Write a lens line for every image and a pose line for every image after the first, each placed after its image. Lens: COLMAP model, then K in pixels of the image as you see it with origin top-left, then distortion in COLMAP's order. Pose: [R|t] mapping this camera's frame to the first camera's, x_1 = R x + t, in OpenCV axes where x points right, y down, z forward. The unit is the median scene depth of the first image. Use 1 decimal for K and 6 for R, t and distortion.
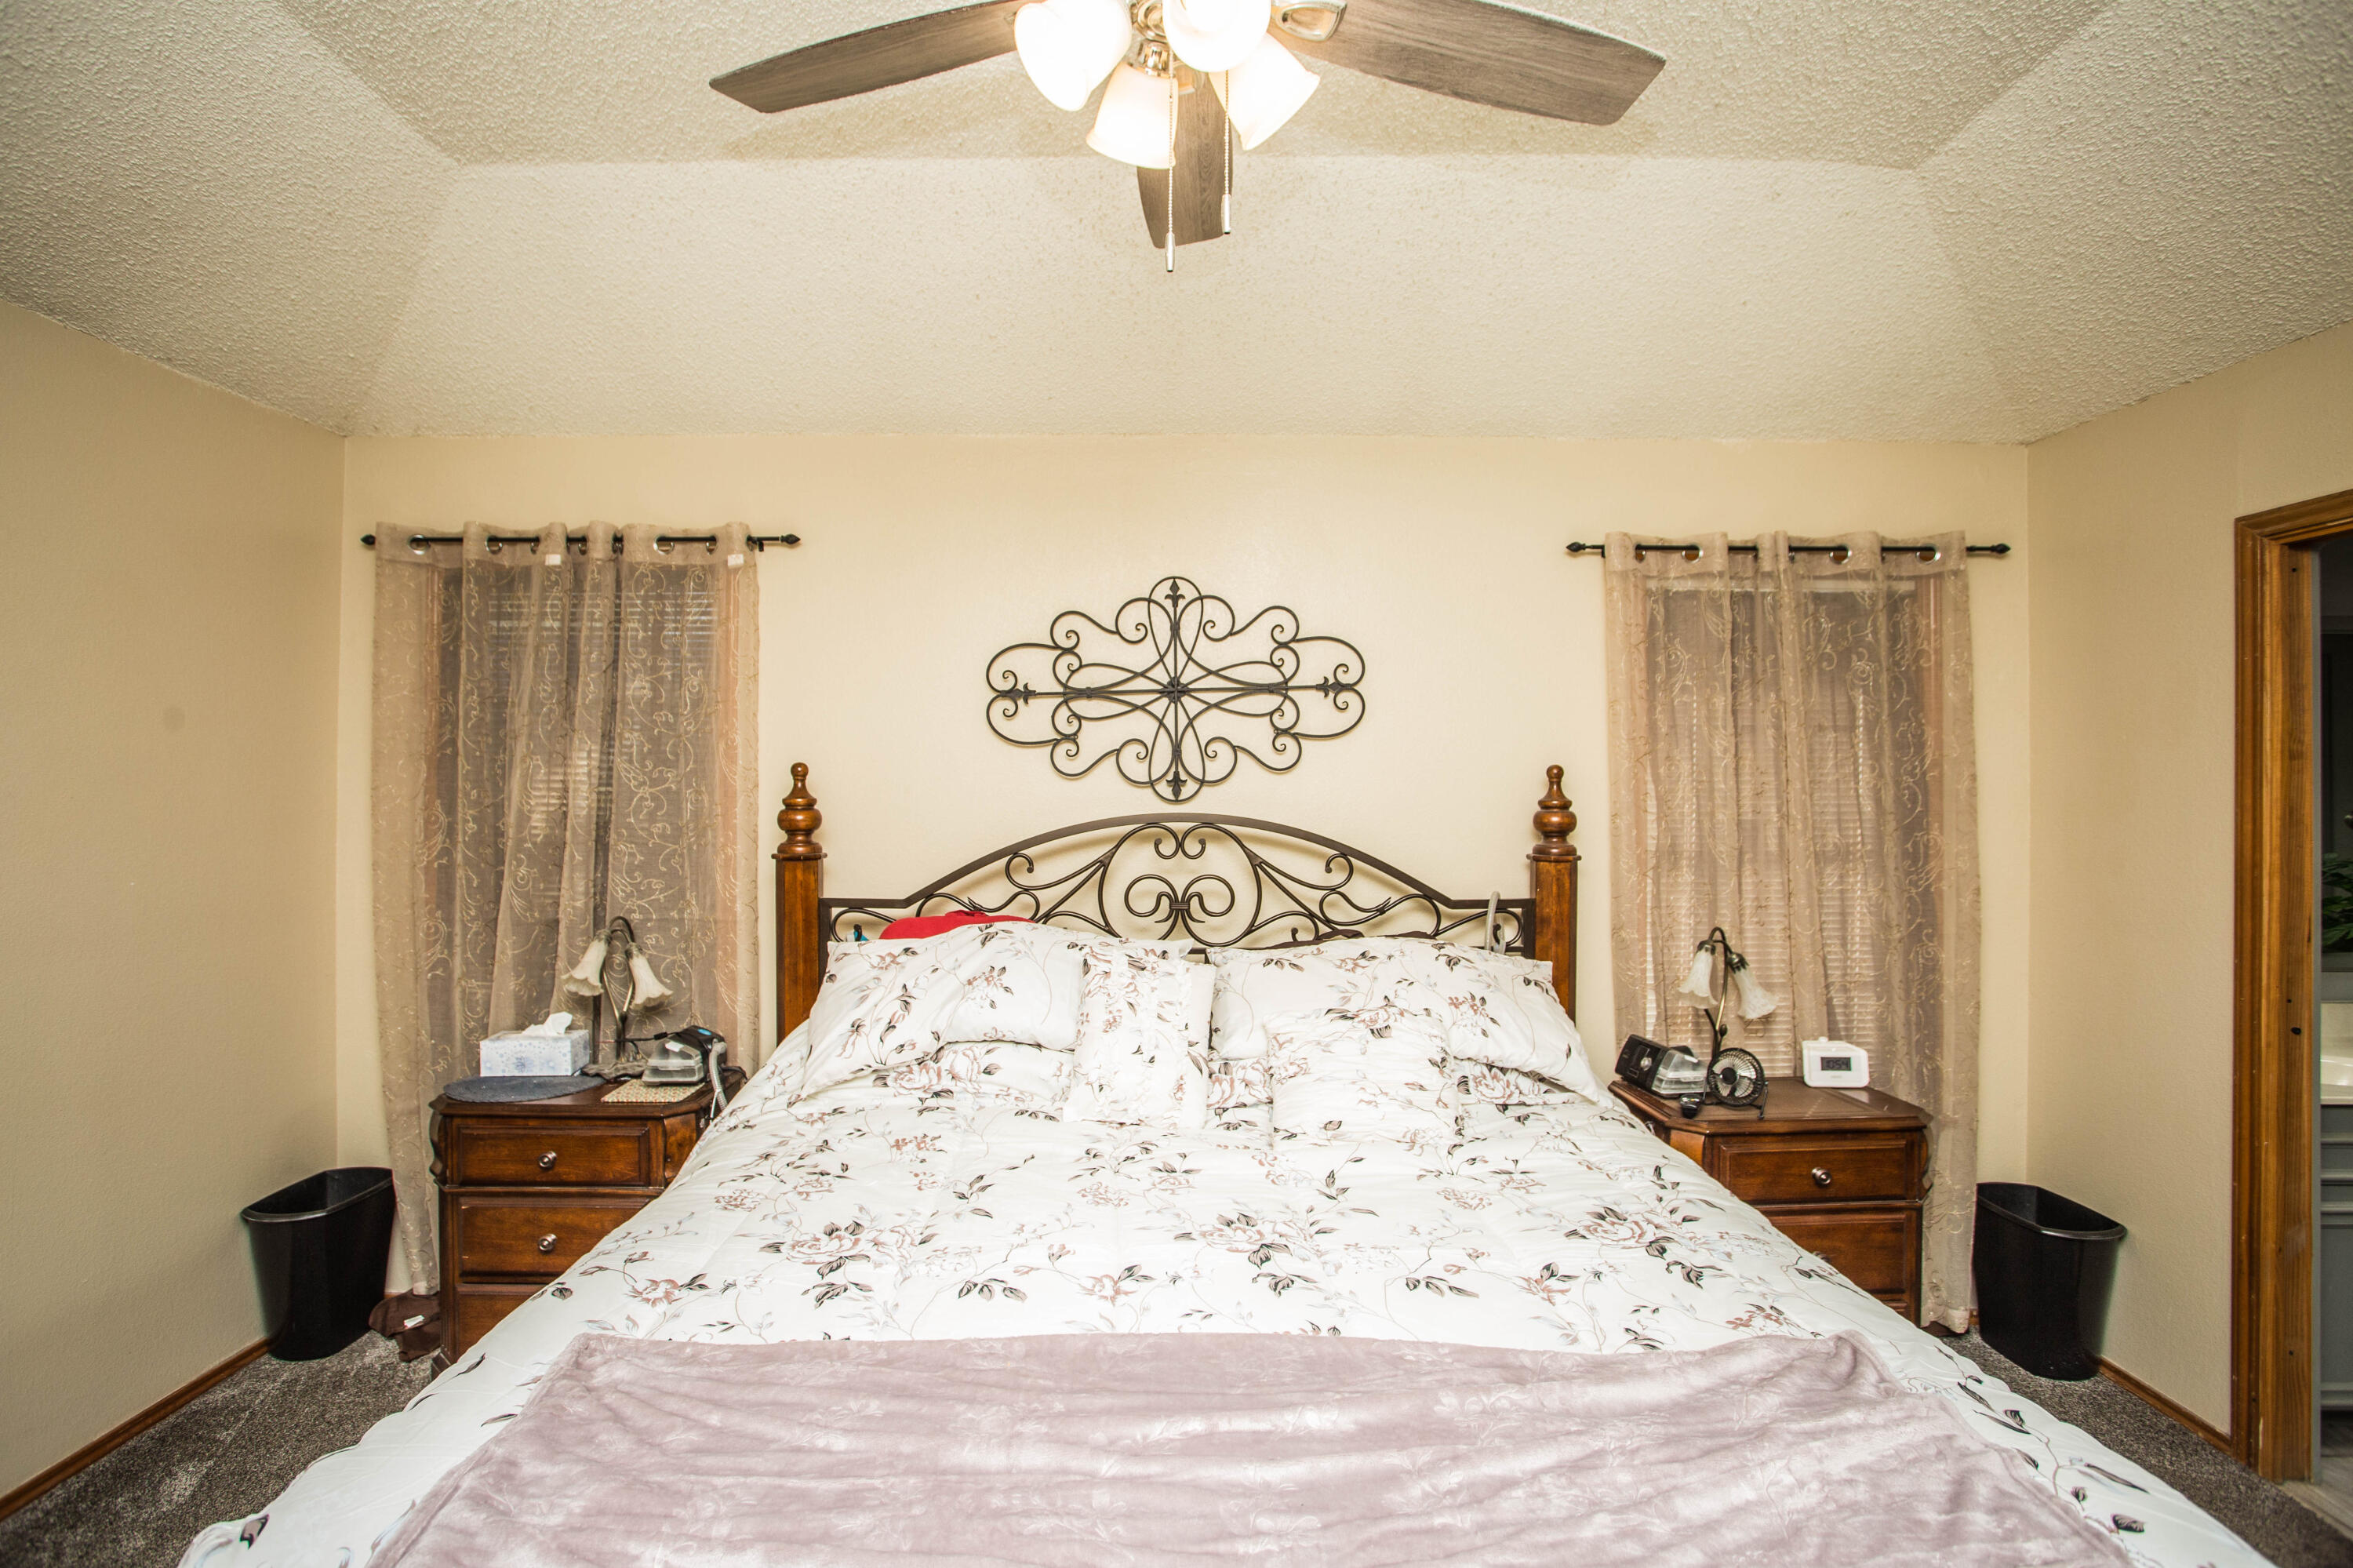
lens RADIAL K [[1162.7, 0, 1171.8], [0, 1162.7, 771.6], [0, 0, 1]] dist [-0.074395, 0.035233]
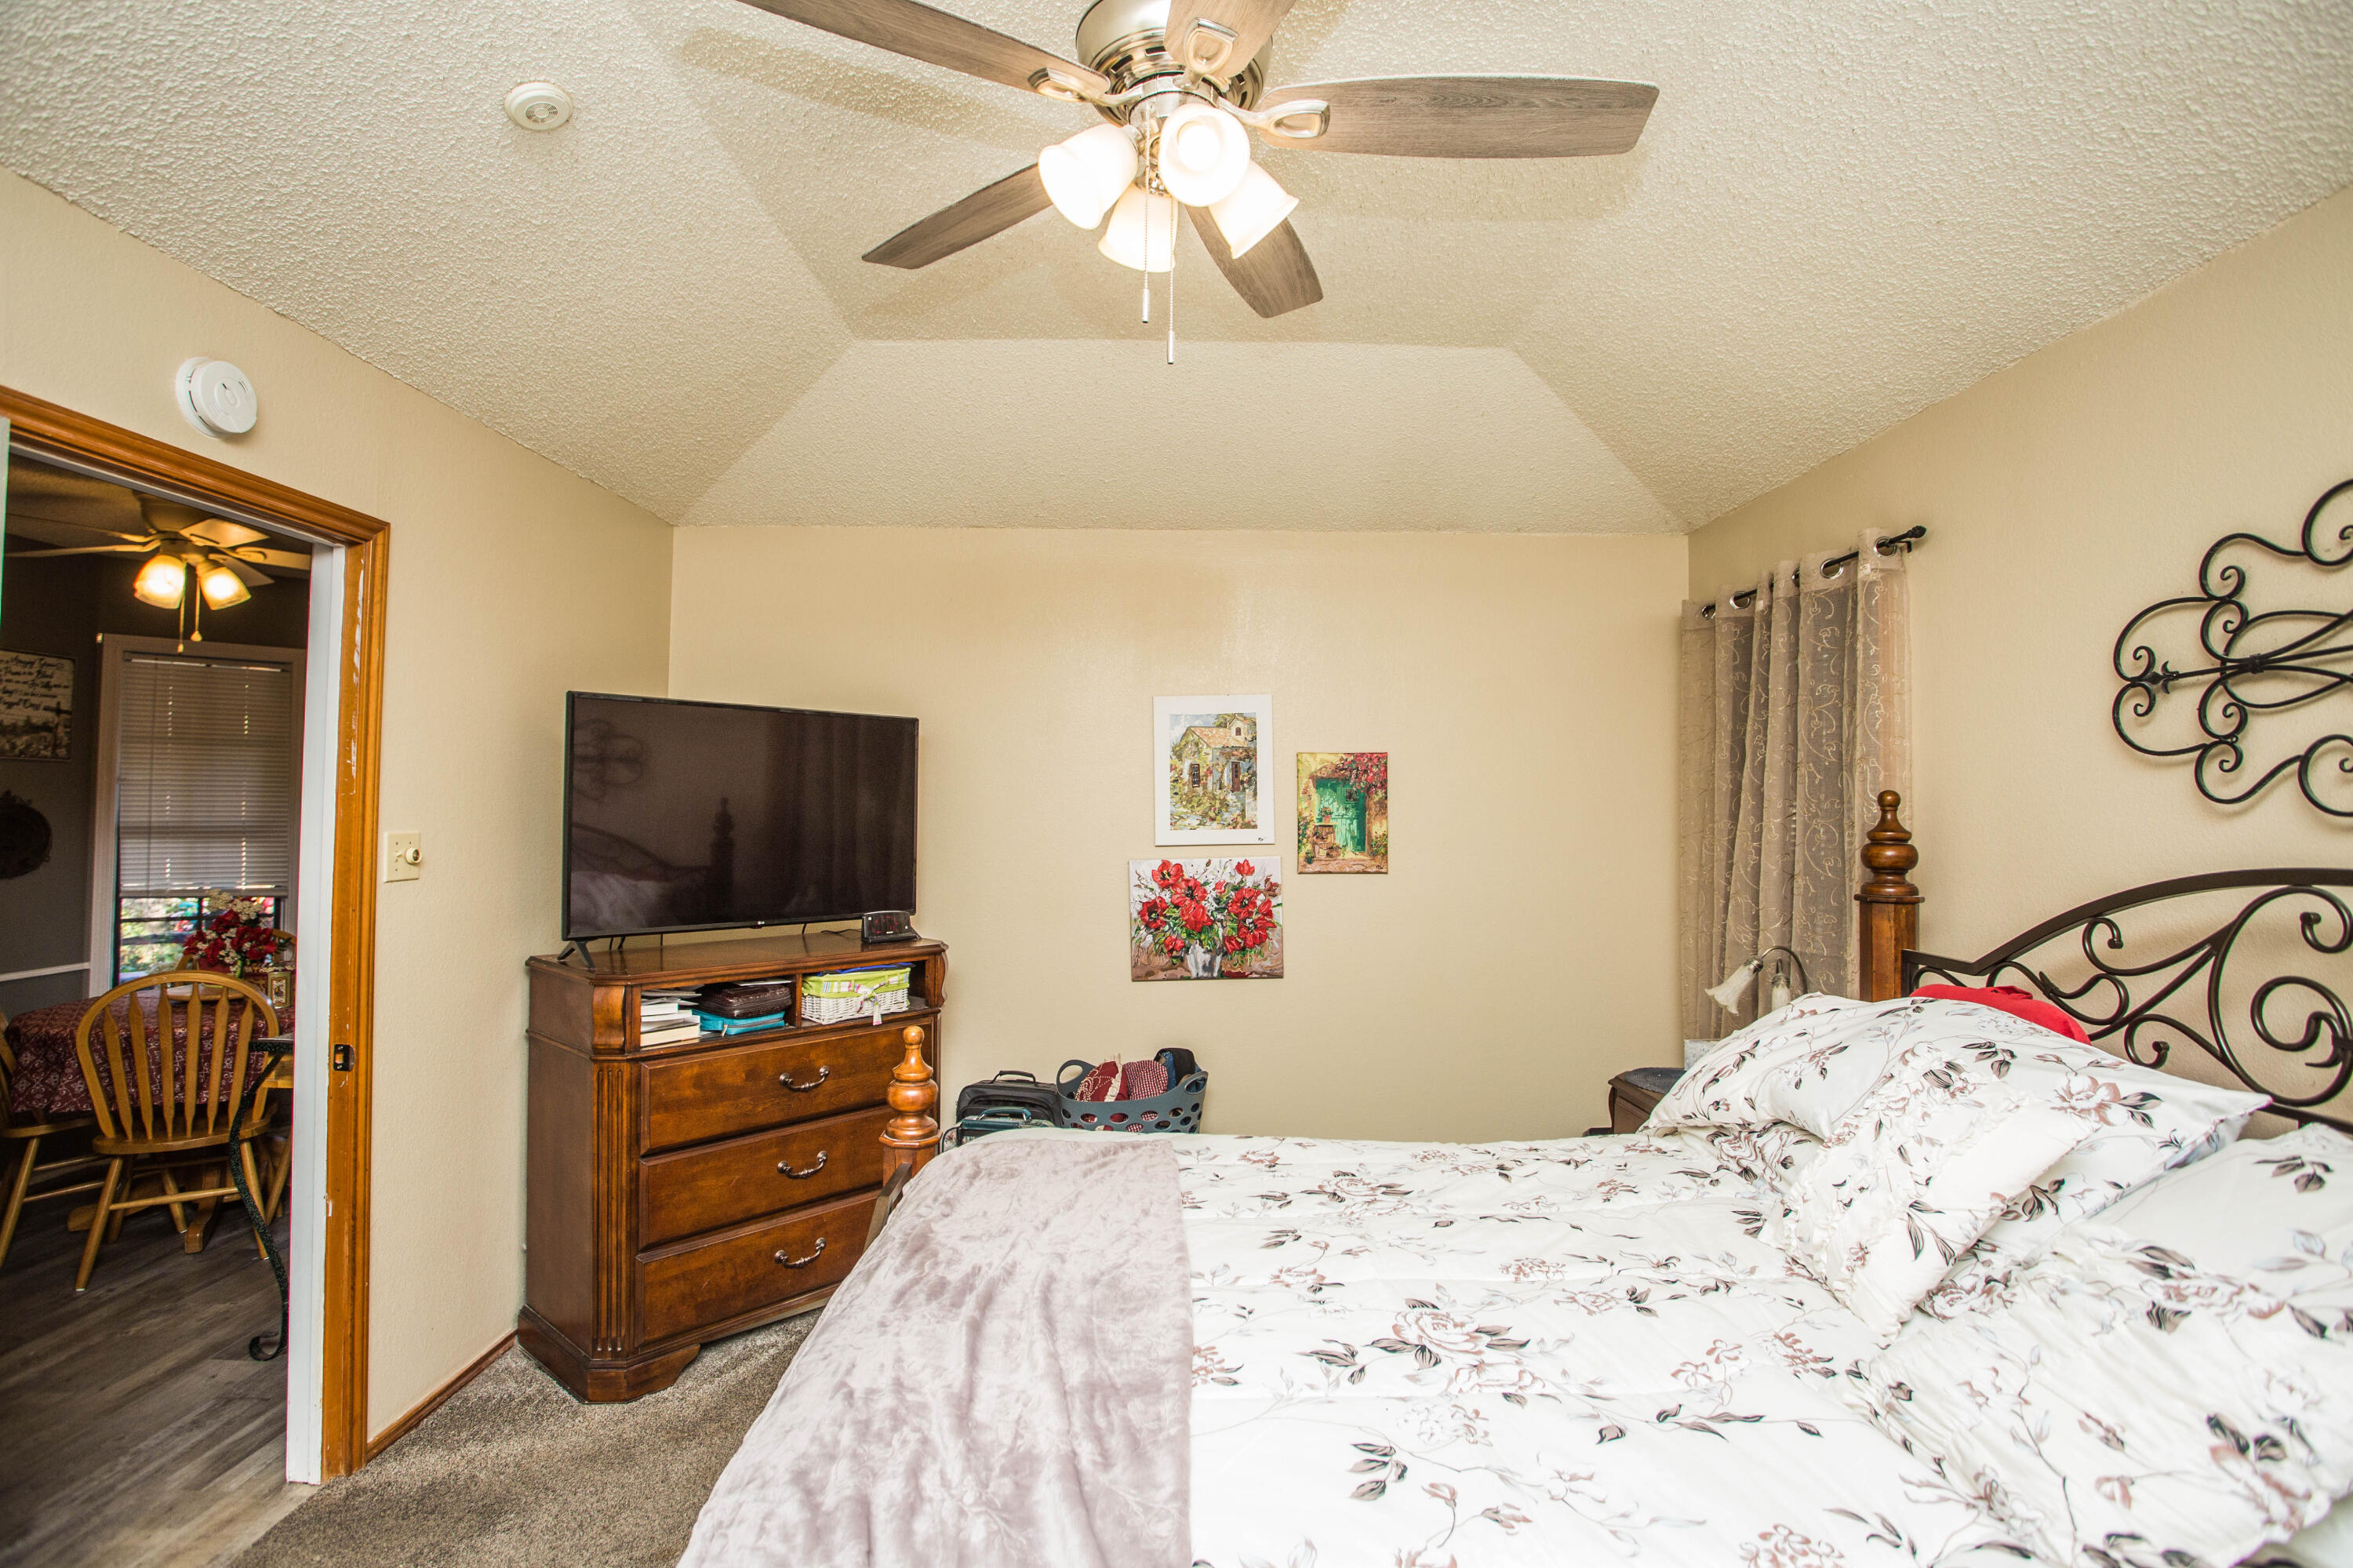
lens RADIAL K [[1162.7, 0, 1171.8], [0, 1162.7, 771.6], [0, 0, 1]] dist [-0.074395, 0.035233]
pose [[-0.012407, -0.035075, -0.999308, 0.535973], [-0.001701, 0.999384, -0.035057, 0.009068], [0.999922, 0.001265, -0.012459, 0.468308]]
